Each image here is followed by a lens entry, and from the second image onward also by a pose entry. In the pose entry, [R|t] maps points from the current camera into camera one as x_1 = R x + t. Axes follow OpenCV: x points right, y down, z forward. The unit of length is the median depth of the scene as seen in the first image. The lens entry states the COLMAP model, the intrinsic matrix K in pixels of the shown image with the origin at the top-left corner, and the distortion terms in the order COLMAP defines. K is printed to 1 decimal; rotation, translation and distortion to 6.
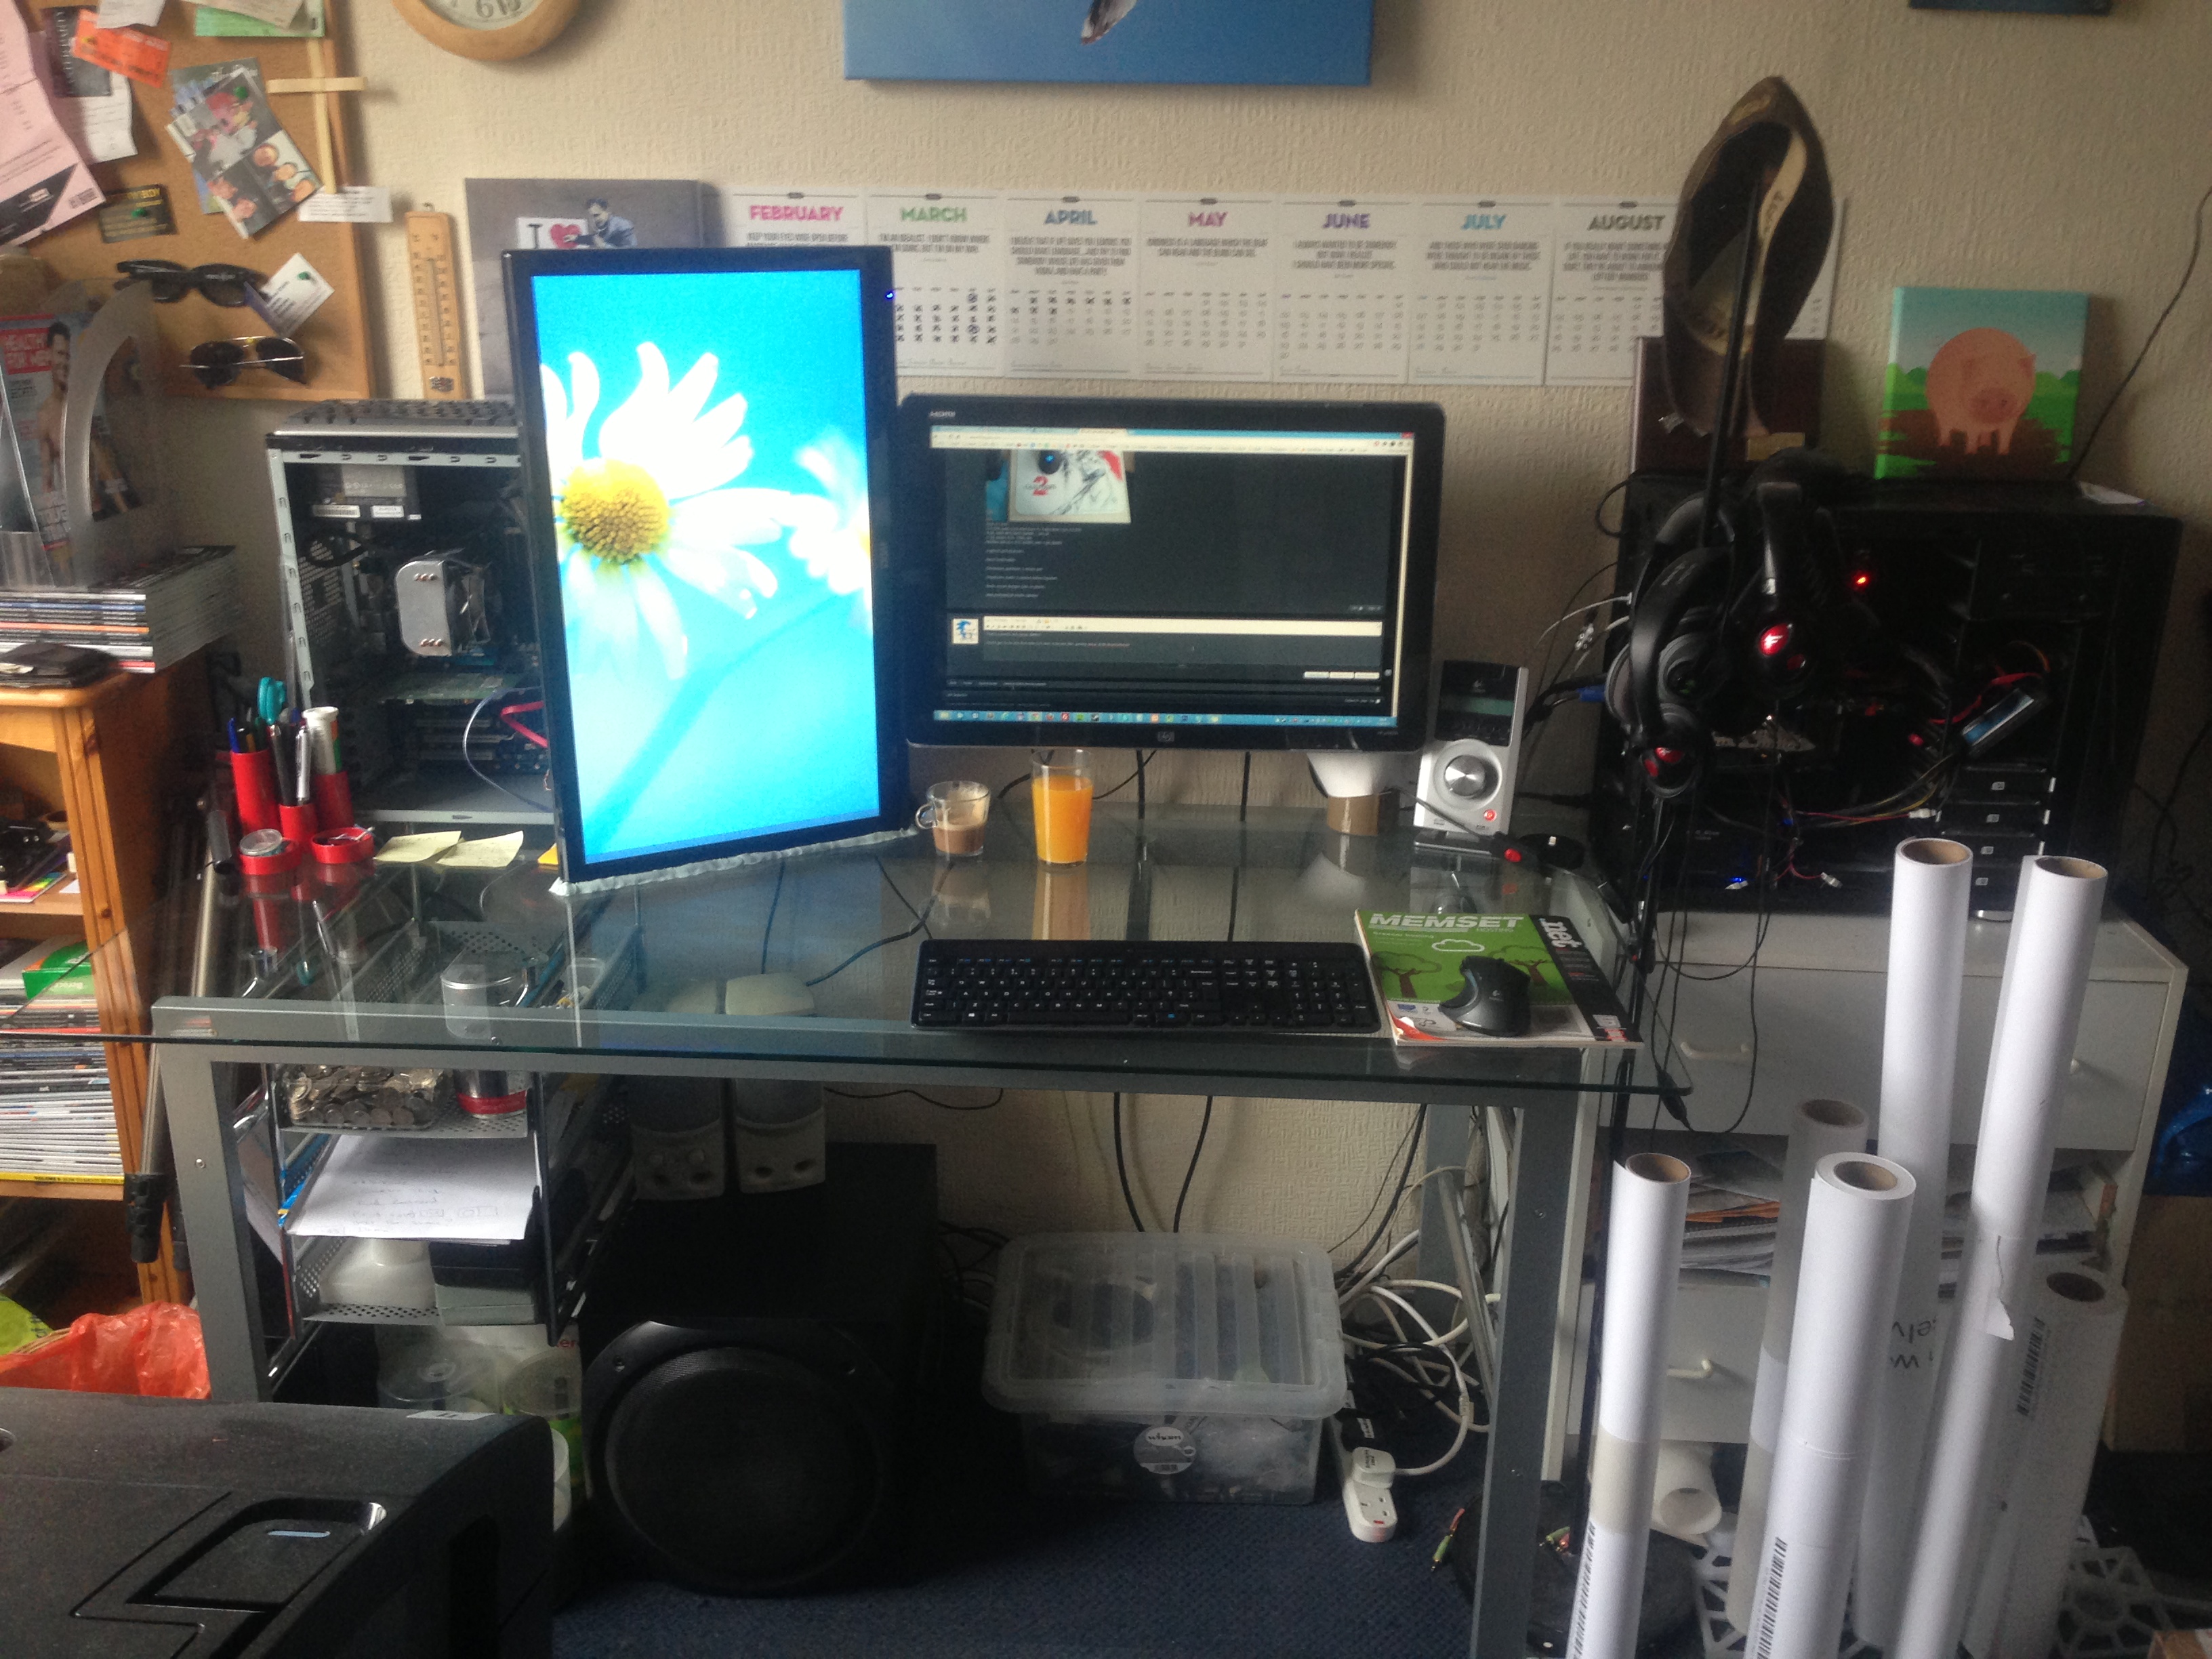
lens RADIAL K [[1994.6, 0, 1108.2], [0, 1994.6, 811.7], [0, 0, 1]] dist [0.141058, -0.234333]
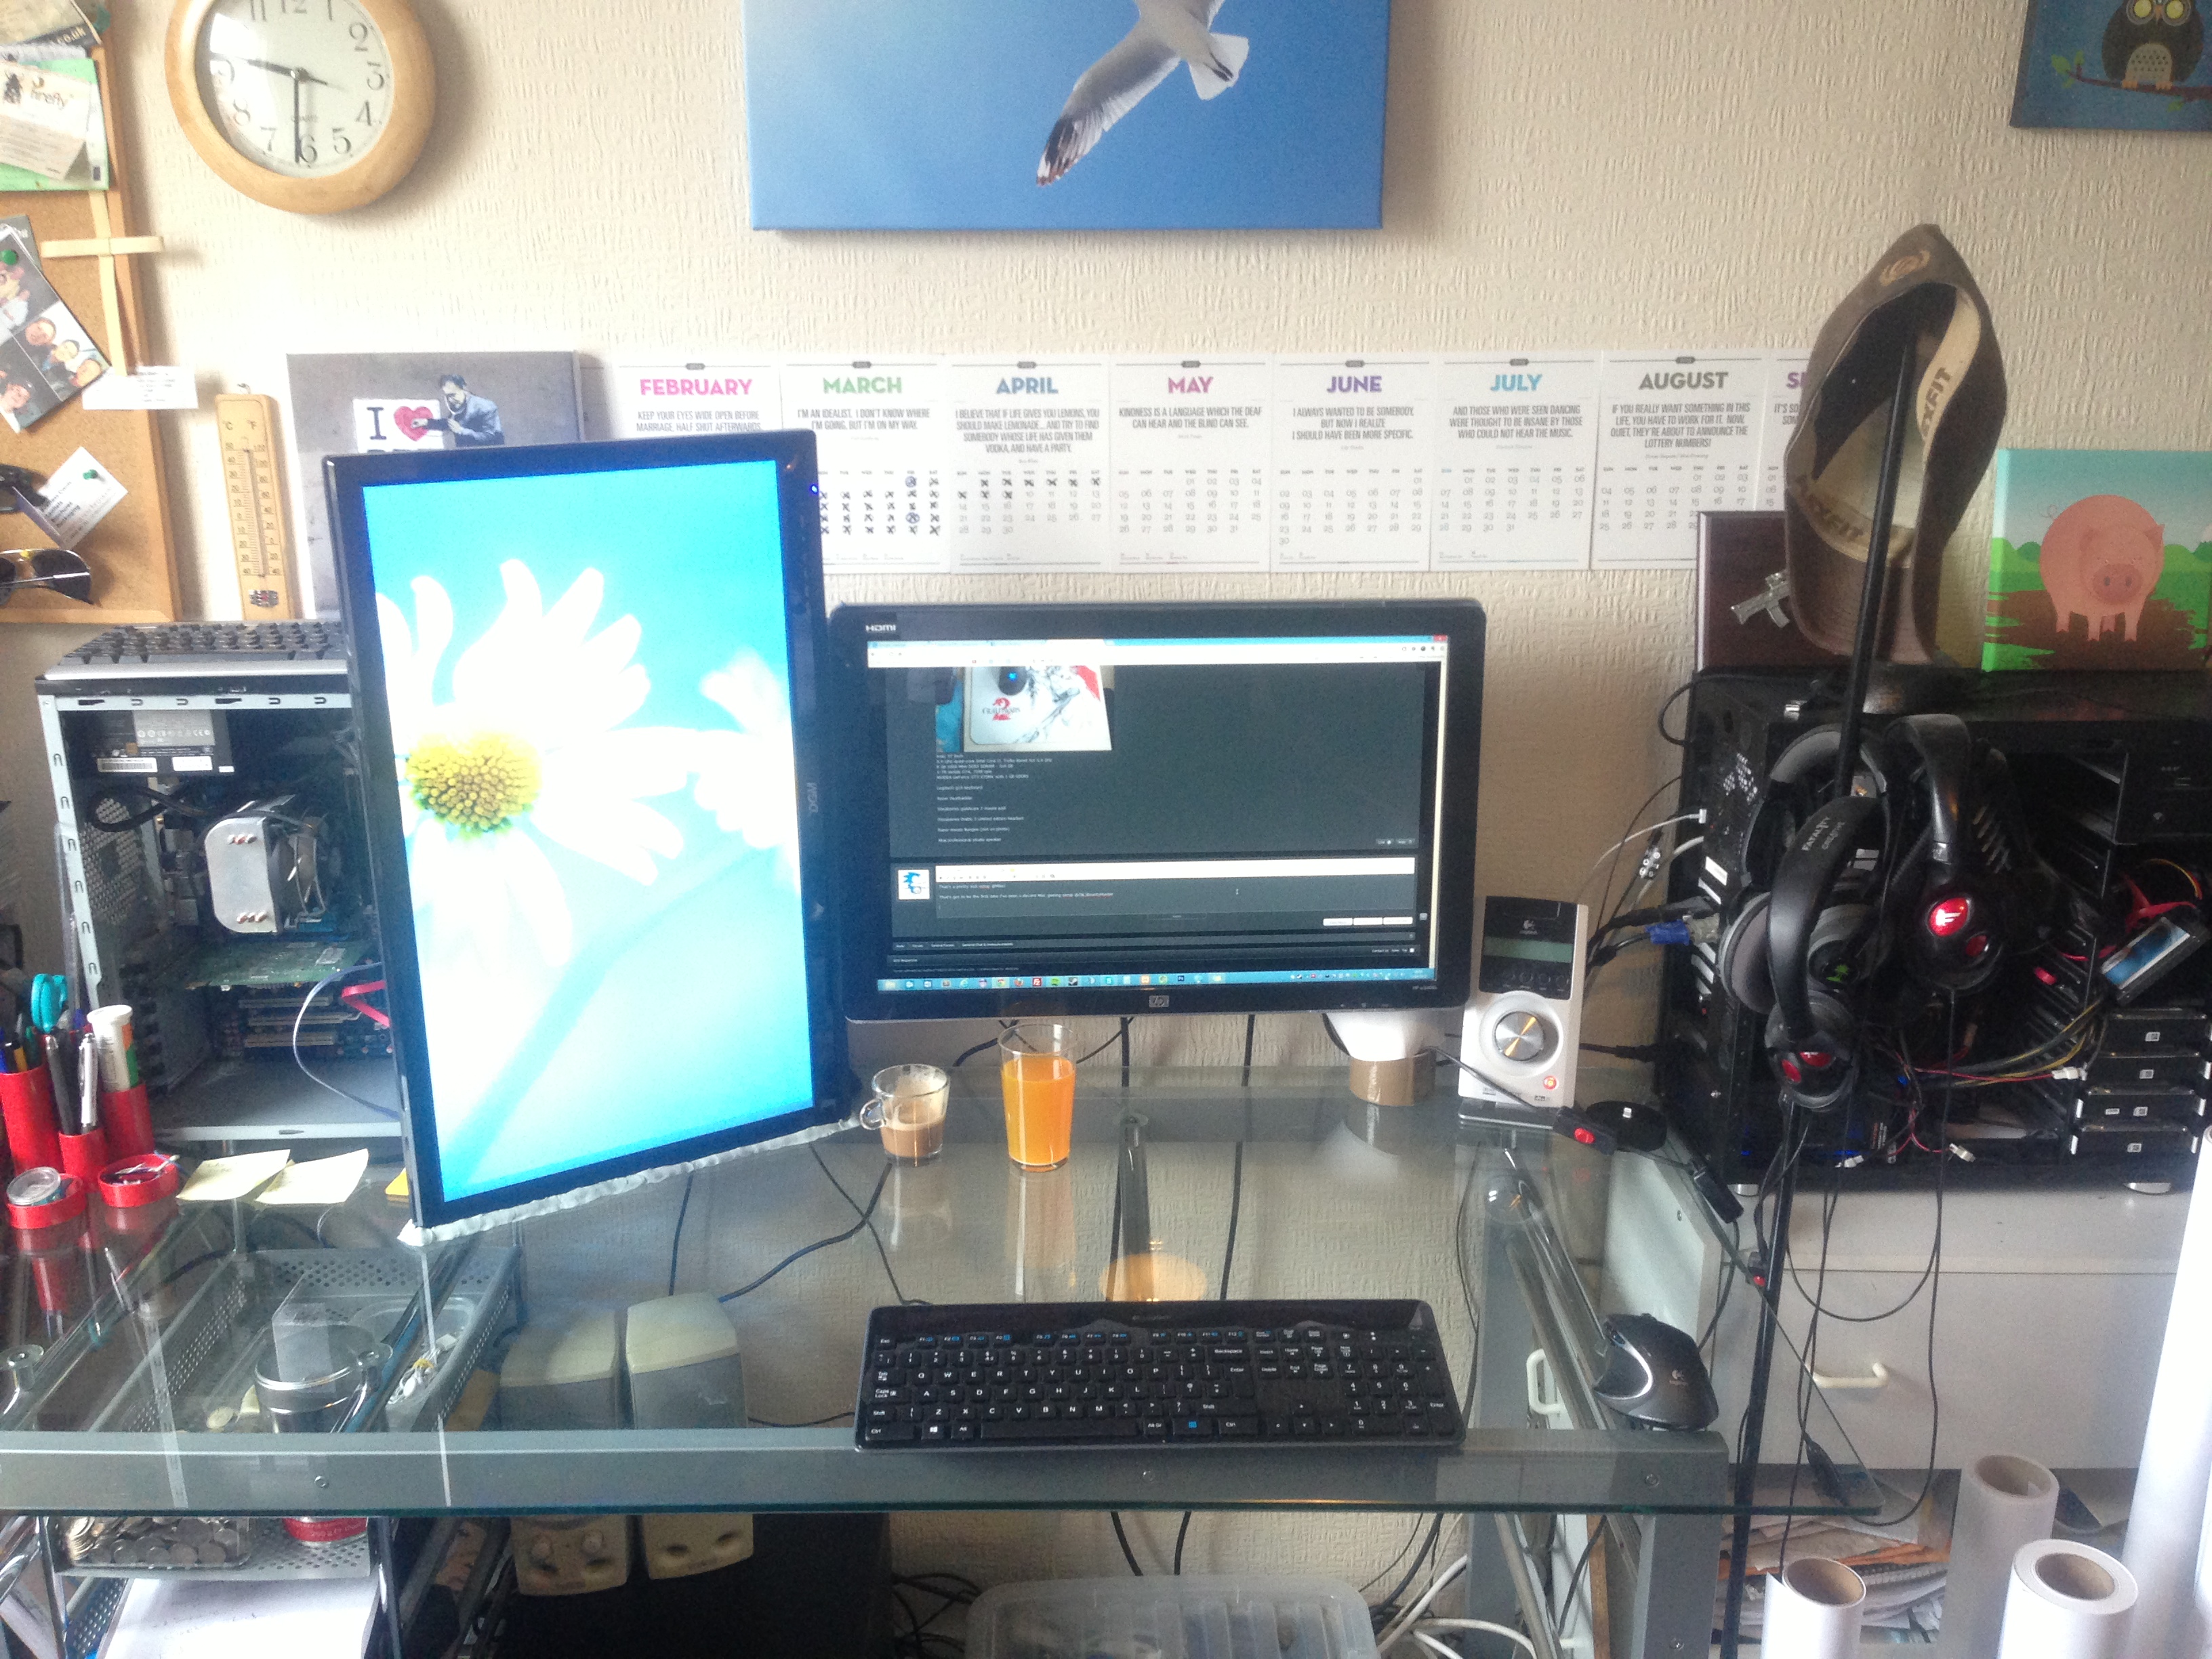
lens RADIAL K [[1994.6, 0, 1108.2], [0, 1994.6, 811.7], [0, 0, 1]] dist [0.141058, -0.234333]
pose [[0.998574, -0.028919, 0.044880, -0.027631], [0.030728, 0.998721, -0.040160, -0.083715], [-0.043661, 0.041482, 0.998185, 0.173002]]
